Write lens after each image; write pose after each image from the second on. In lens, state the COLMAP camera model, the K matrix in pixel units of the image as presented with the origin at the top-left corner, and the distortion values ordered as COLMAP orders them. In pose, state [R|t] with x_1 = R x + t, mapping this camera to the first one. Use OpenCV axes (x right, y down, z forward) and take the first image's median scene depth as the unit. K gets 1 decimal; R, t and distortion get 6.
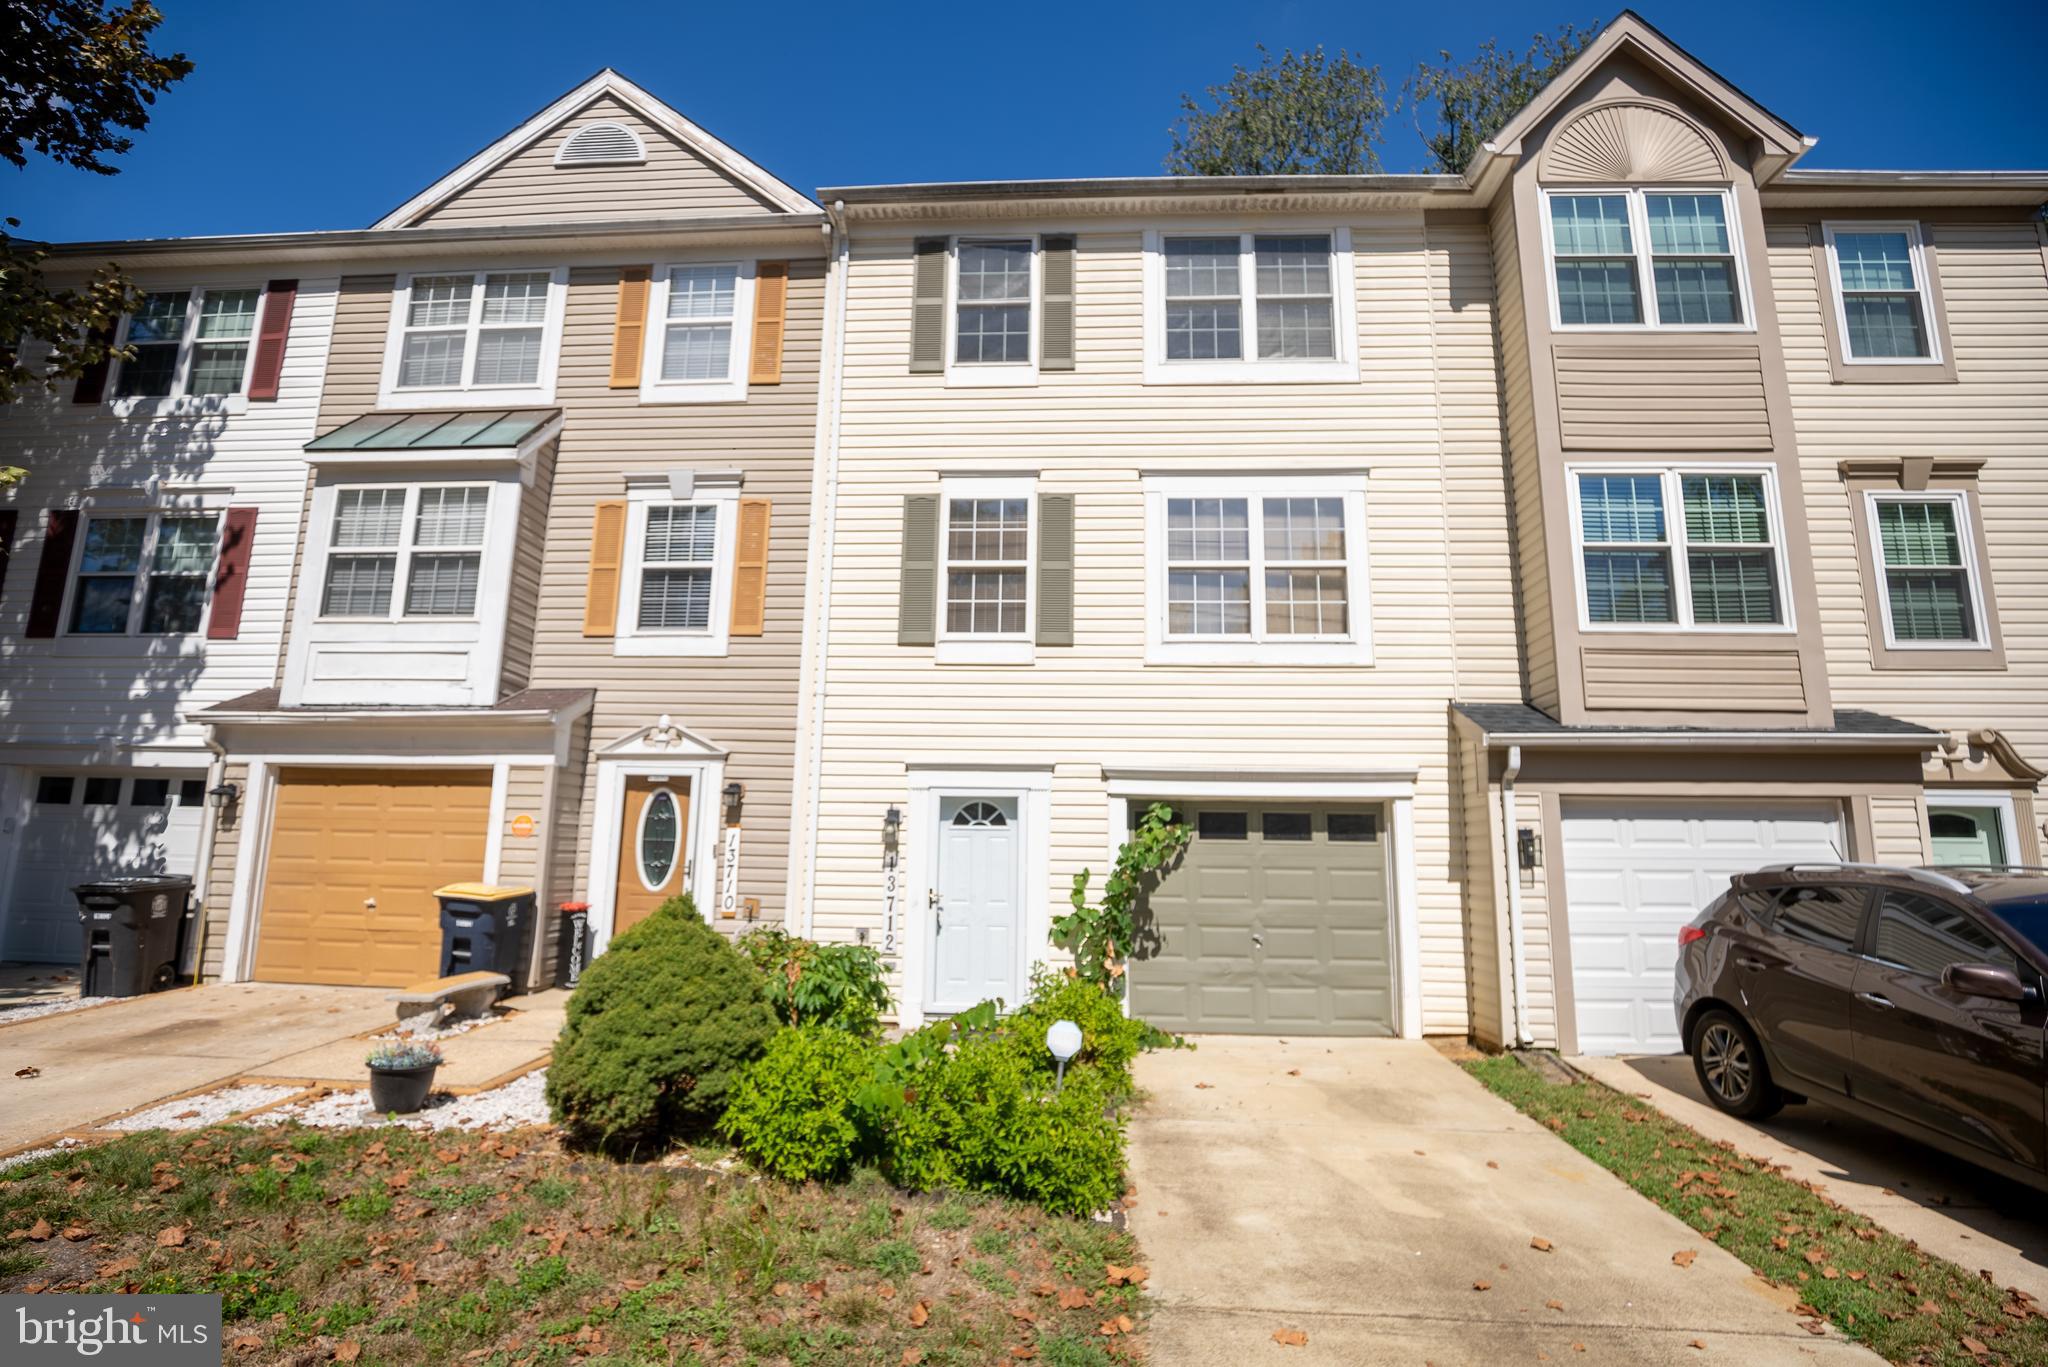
lens RADIAL K [[968.4, 0, 1032.2], [0, 968.4, 686.2], [0, 0, 1]] dist [-0.031204, 0.005426]
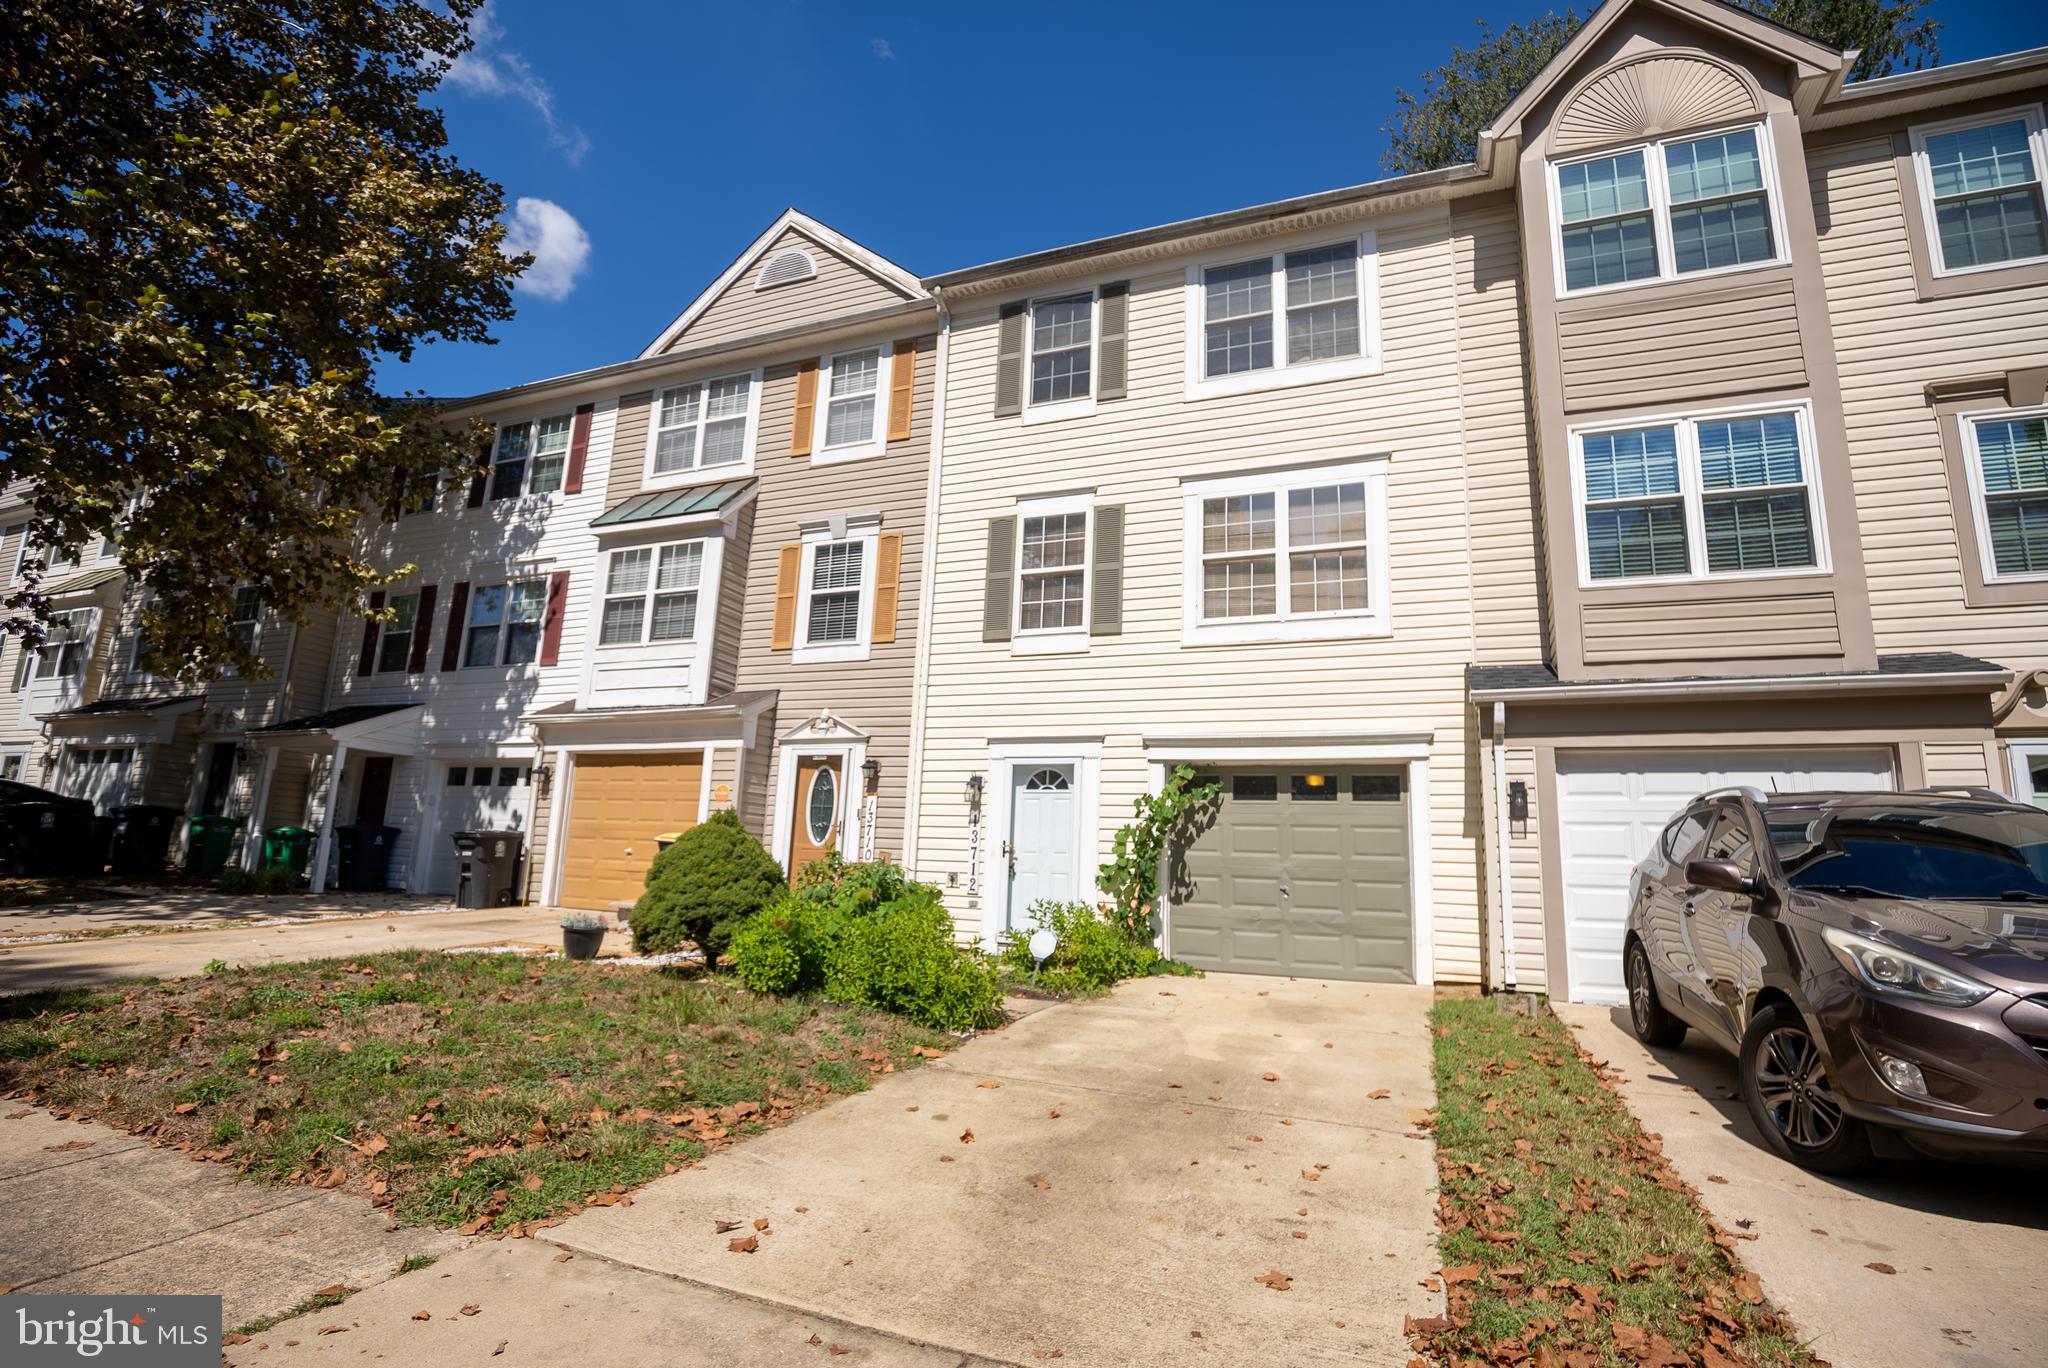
lens RADIAL K [[968.4, 0, 1036.4], [0, 968.4, 683.4], [0, 0, 1]] dist [-0.031204, 0.005426]
pose [[0.948162, -0.041580, -0.315055, 0.310727], [0.032683, 0.998905, -0.033473, 0.053209], [0.316102, 0.021441, 0.948483, -0.131109]]
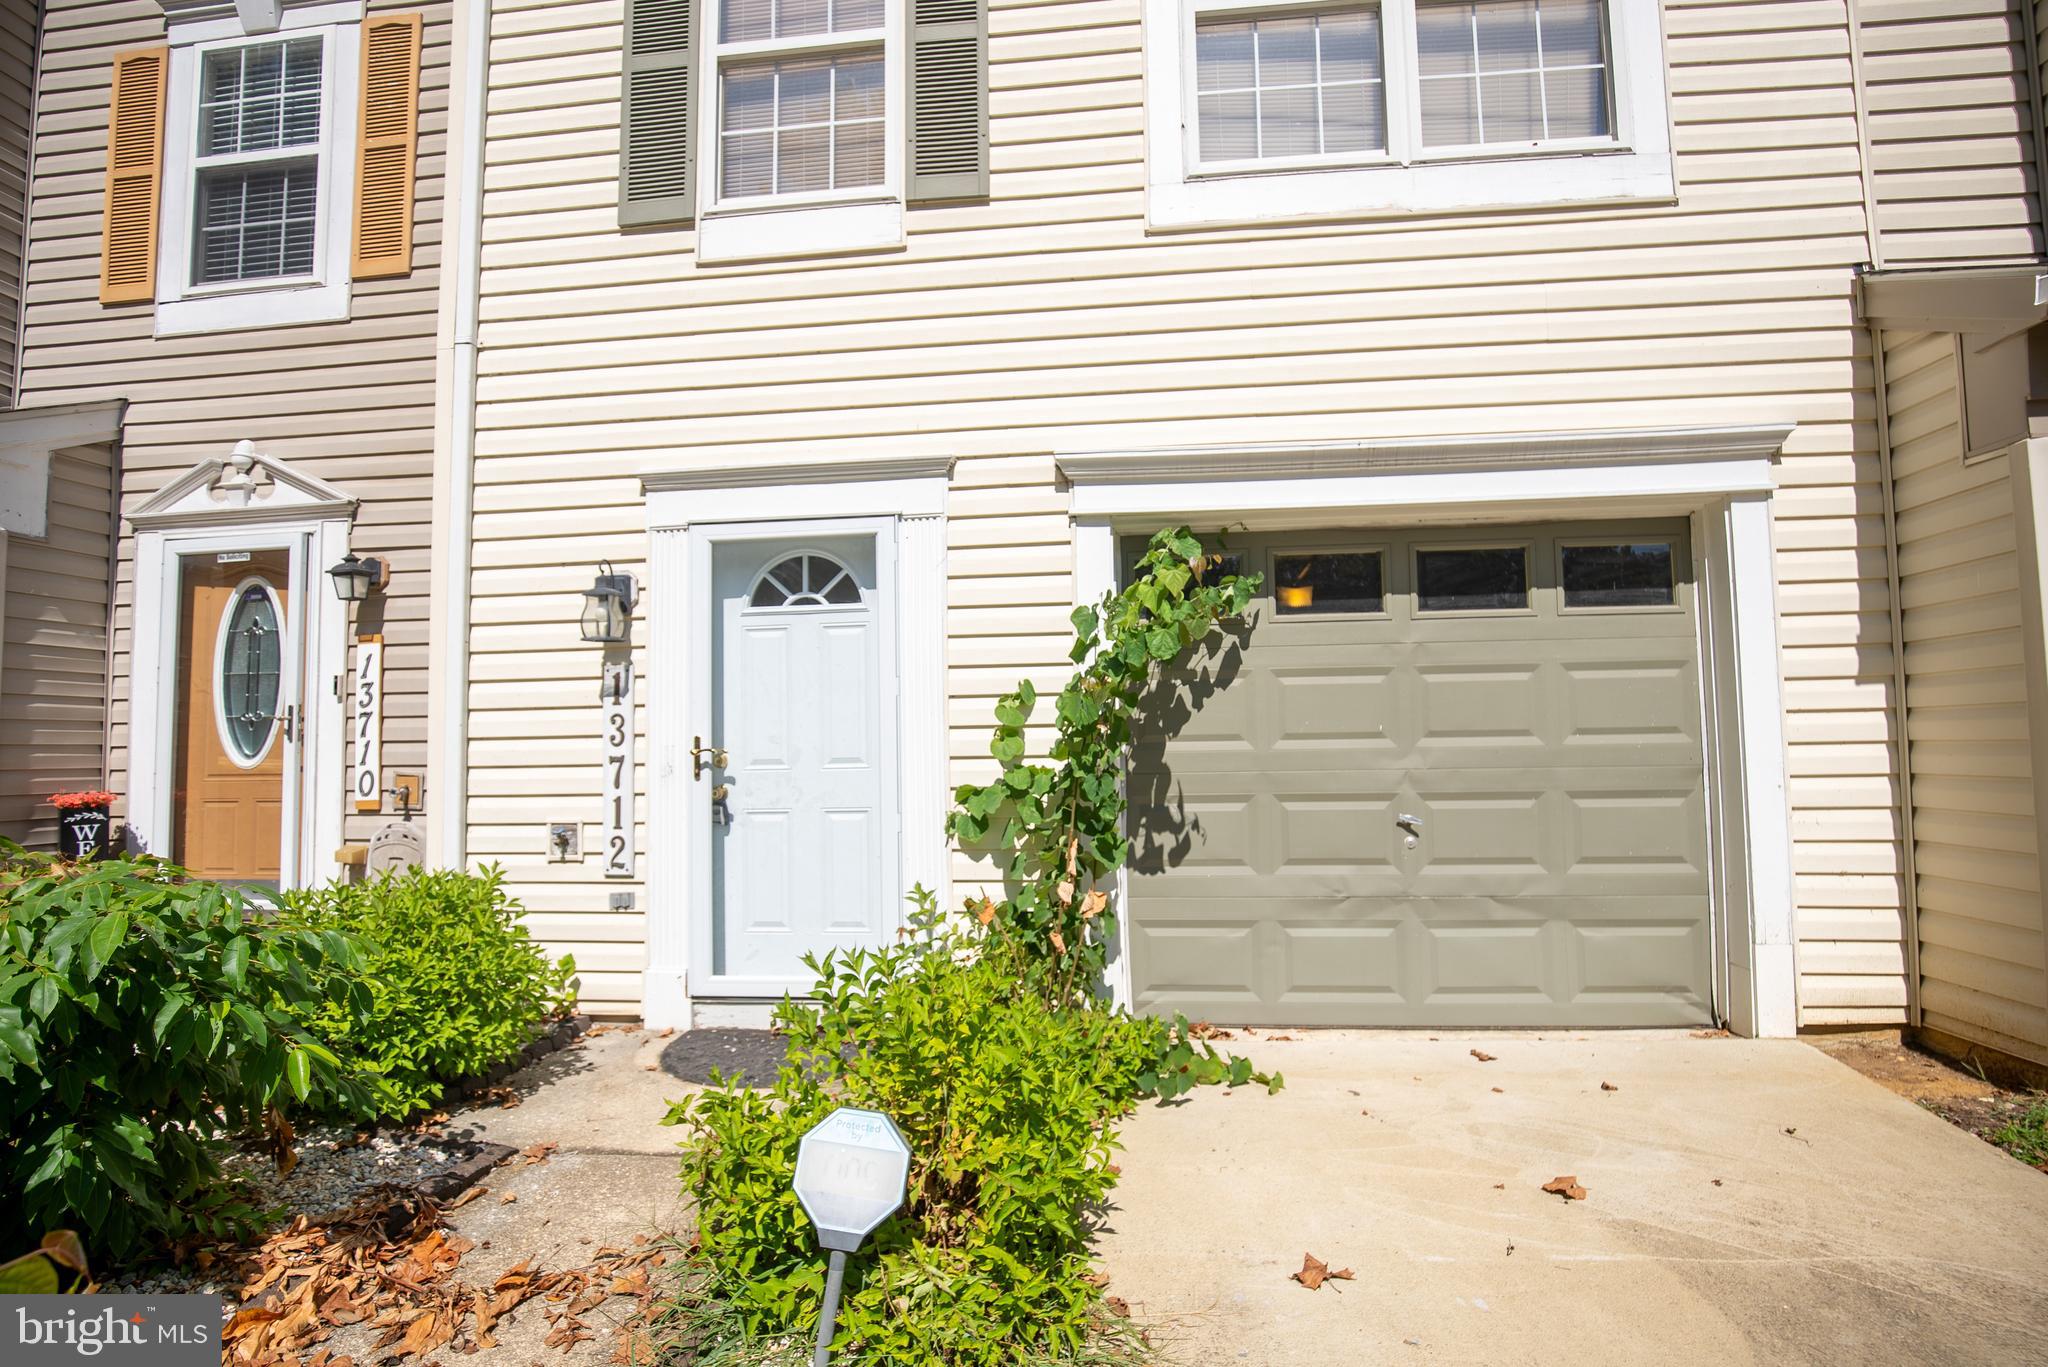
lens RADIAL K [[968.4, 0, 1038.8], [0, 968.4, 702.8], [0, 0, 1]] dist [-0.031204, 0.005426]
pose [[0.998415, -0.034073, -0.044786, 0.078608], [0.039439, 0.991375, 0.124977, 0.136401], [0.040142, -0.126545, 0.991148, 0.529088]]
